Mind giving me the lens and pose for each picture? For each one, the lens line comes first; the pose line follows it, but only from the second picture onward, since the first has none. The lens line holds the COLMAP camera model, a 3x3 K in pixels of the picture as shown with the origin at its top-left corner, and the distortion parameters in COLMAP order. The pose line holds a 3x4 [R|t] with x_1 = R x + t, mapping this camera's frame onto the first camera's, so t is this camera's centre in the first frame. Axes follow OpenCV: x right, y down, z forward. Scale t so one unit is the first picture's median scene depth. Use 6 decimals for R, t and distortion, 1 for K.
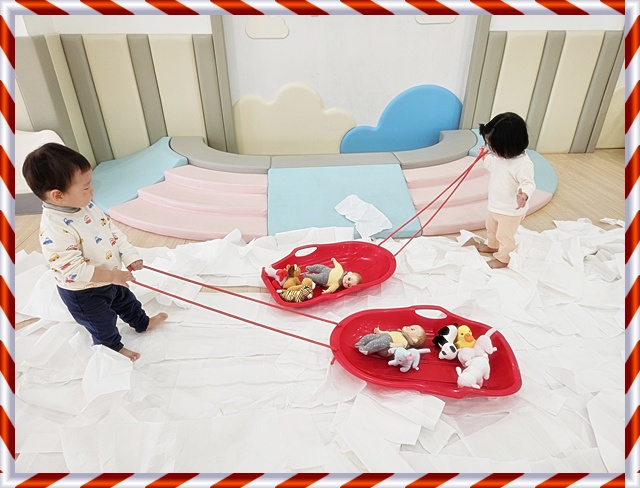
lens RADIAL K [[410.8, 0, 325.7], [0, 410.8, 240.9], [0, 0, 1]] dist [0.042041, -0.025165]
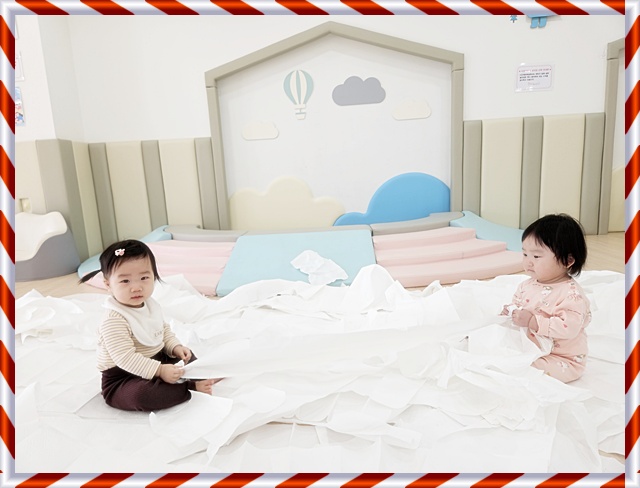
lens RADIAL K [[409.2, 0, 314.1], [0, 409.2, 244.3], [0, 0, 1]] dist [0.033728, -0.001395]
pose [[0.988922, -0.029965, -0.145381, 0.171725], [-0.017868, 0.948260, -0.316992, 0.145994], [0.147358, 0.316078, 0.937219, 0.064179]]
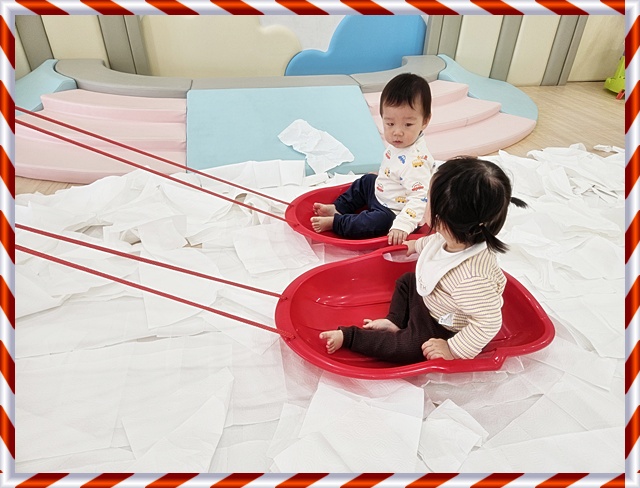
lens RADIAL K [[420.8, 0, 328.7], [0, 420.8, 242.7], [0, 0, 1]] dist [0.019663, -0.000482]
pose [[0.991904, -0.048773, 0.117249, 0.010991], [0.039276, 0.995860, 0.081983, 0.042599], [-0.120762, -0.076714, 0.989713, 0.161105]]
